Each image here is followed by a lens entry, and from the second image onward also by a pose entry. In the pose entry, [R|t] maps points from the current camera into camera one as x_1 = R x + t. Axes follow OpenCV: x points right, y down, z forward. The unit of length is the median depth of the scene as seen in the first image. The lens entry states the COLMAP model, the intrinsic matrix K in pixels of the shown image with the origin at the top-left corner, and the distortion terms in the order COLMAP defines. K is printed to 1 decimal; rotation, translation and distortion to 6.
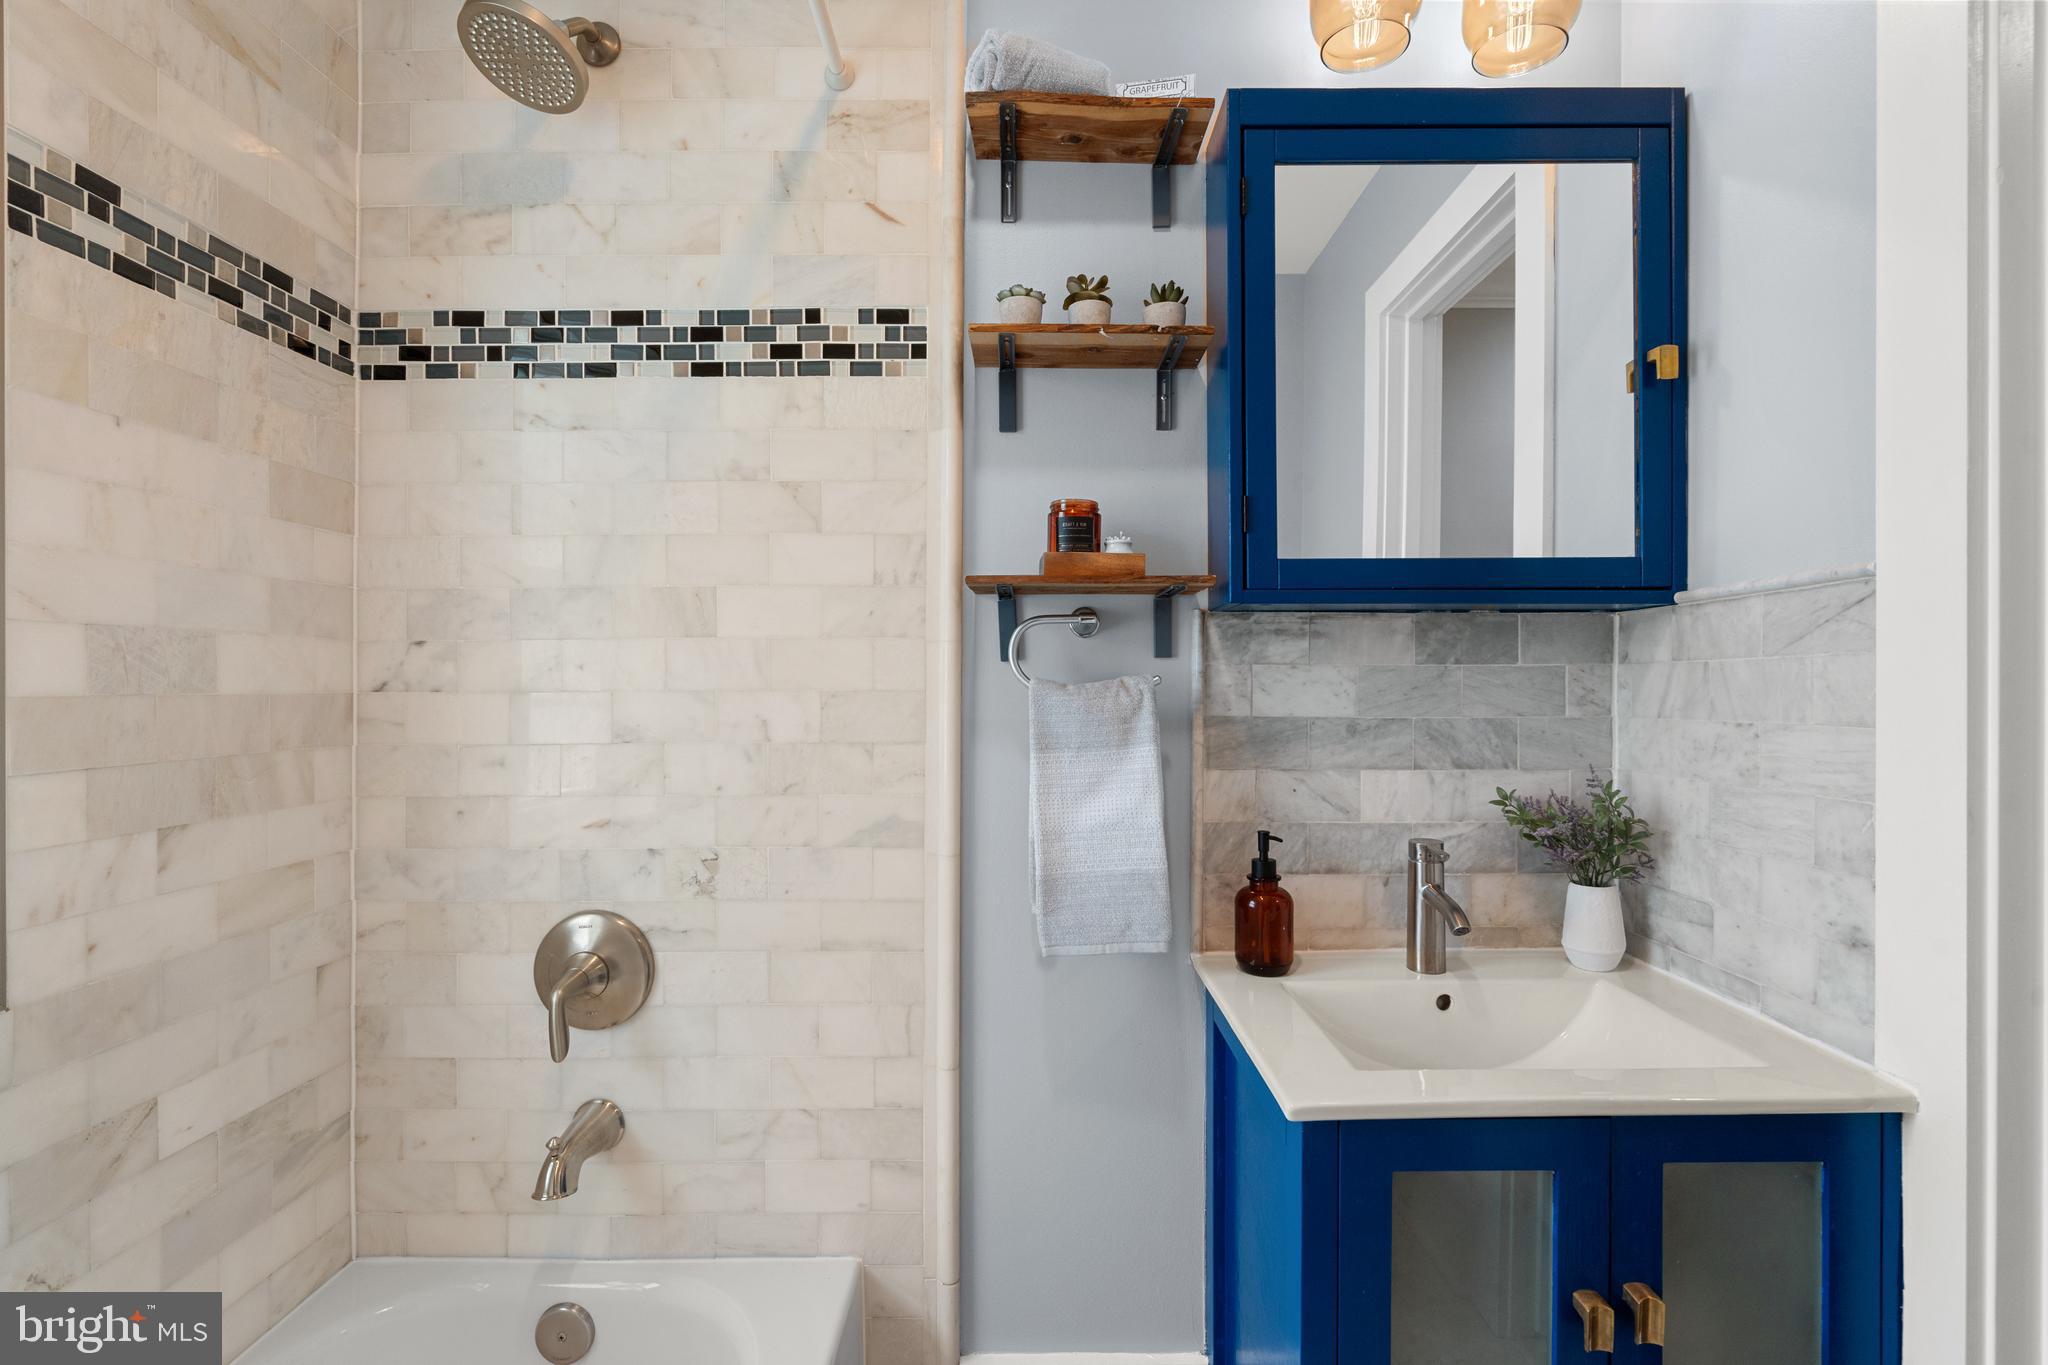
lens RADIAL K [[937.0, 0, 1006.5], [0, 937.0, 685.1], [0, 0, 1]] dist [-0.008799, 0.004023]
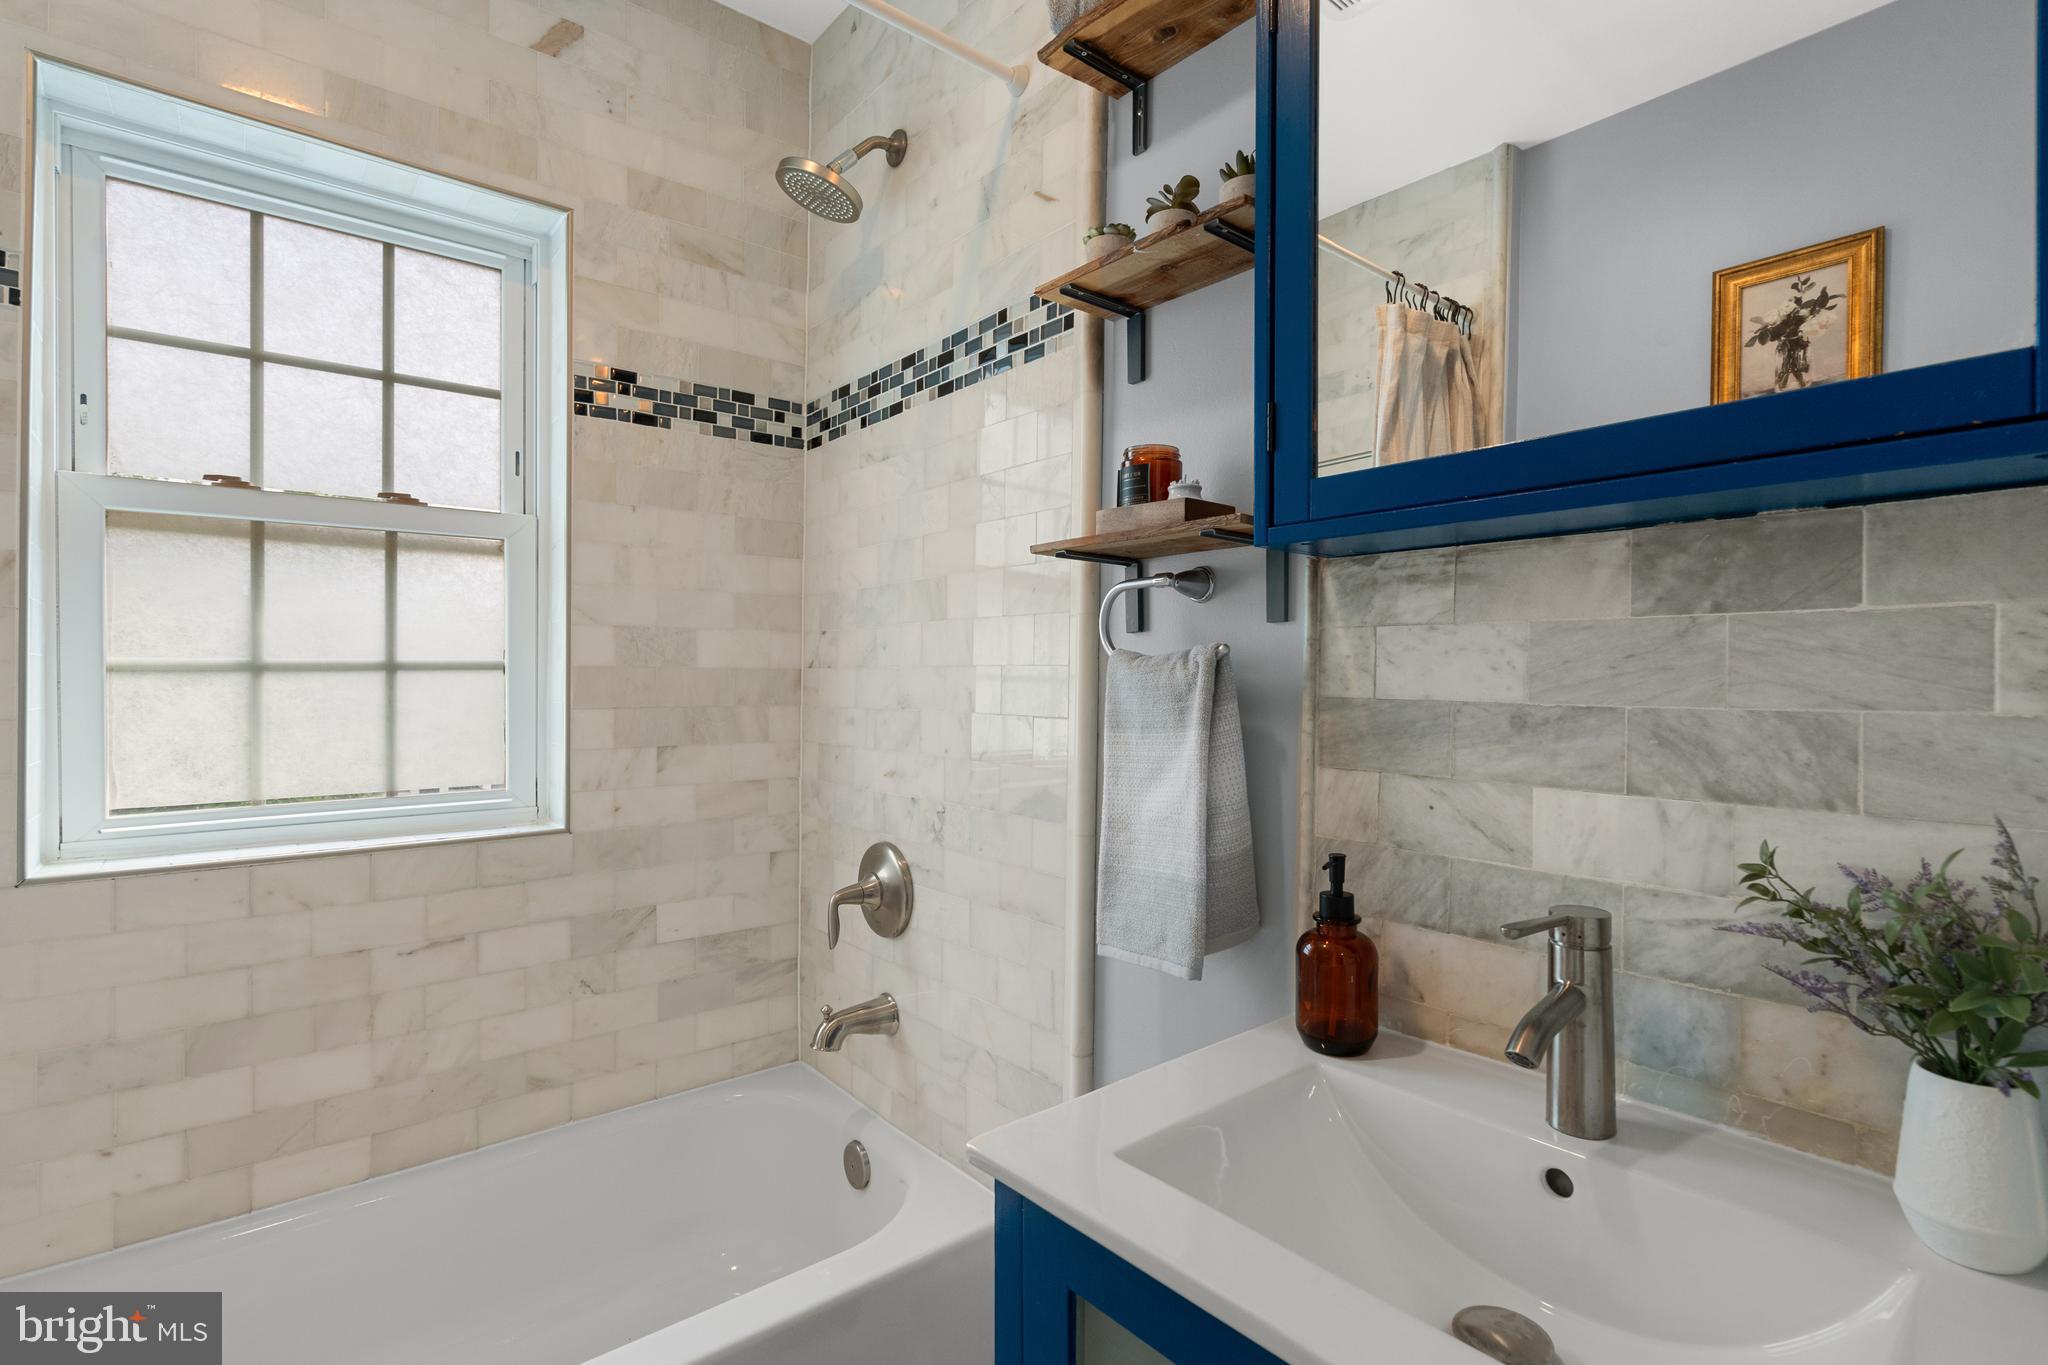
lens RADIAL K [[937.0, 0, 976.4], [0, 937.0, 679.6], [0, 0, 1]] dist [-0.008799, 0.004023]
pose [[0.634940, 0.007845, -0.772521, 0.628768], [-0.008273, 0.999960, 0.003354, 0.019227], [0.772517, 0.004261, 0.634980, 0.306956]]
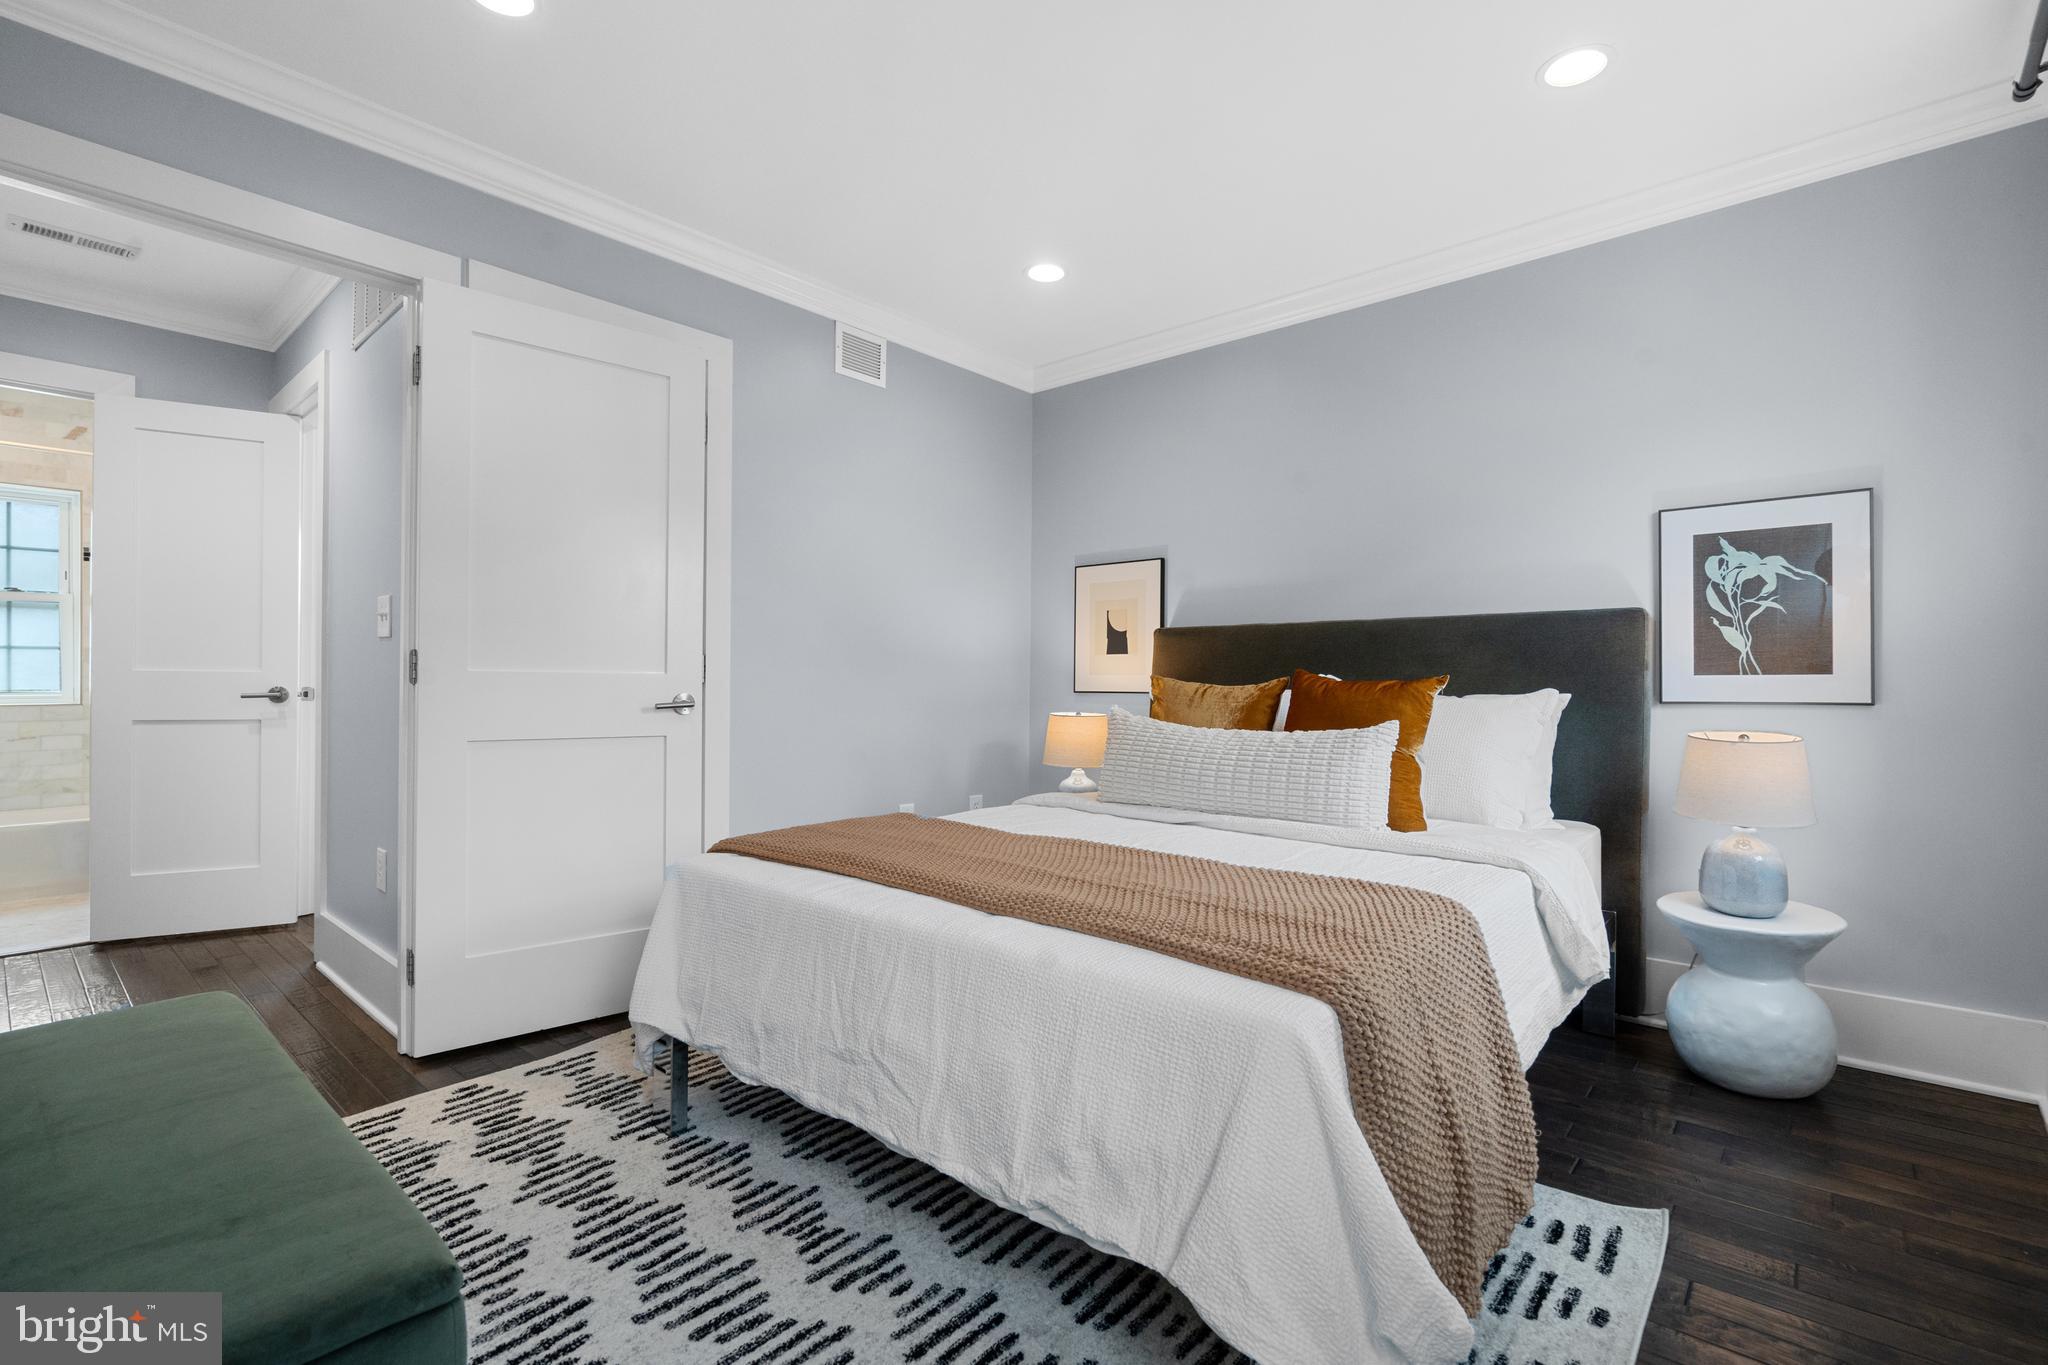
lens RADIAL K [[937.0, 0, 1004.2], [0, 937.0, 673.6], [0, 0, 1]] dist [-0.008799, 0.004023]
pose [[0.749606, 0.008756, -0.661827, 4.663225], [-0.009539, 0.999952, 0.002425, 0.071054], [0.661816, 0.004495, 0.749653, 0.339485]]
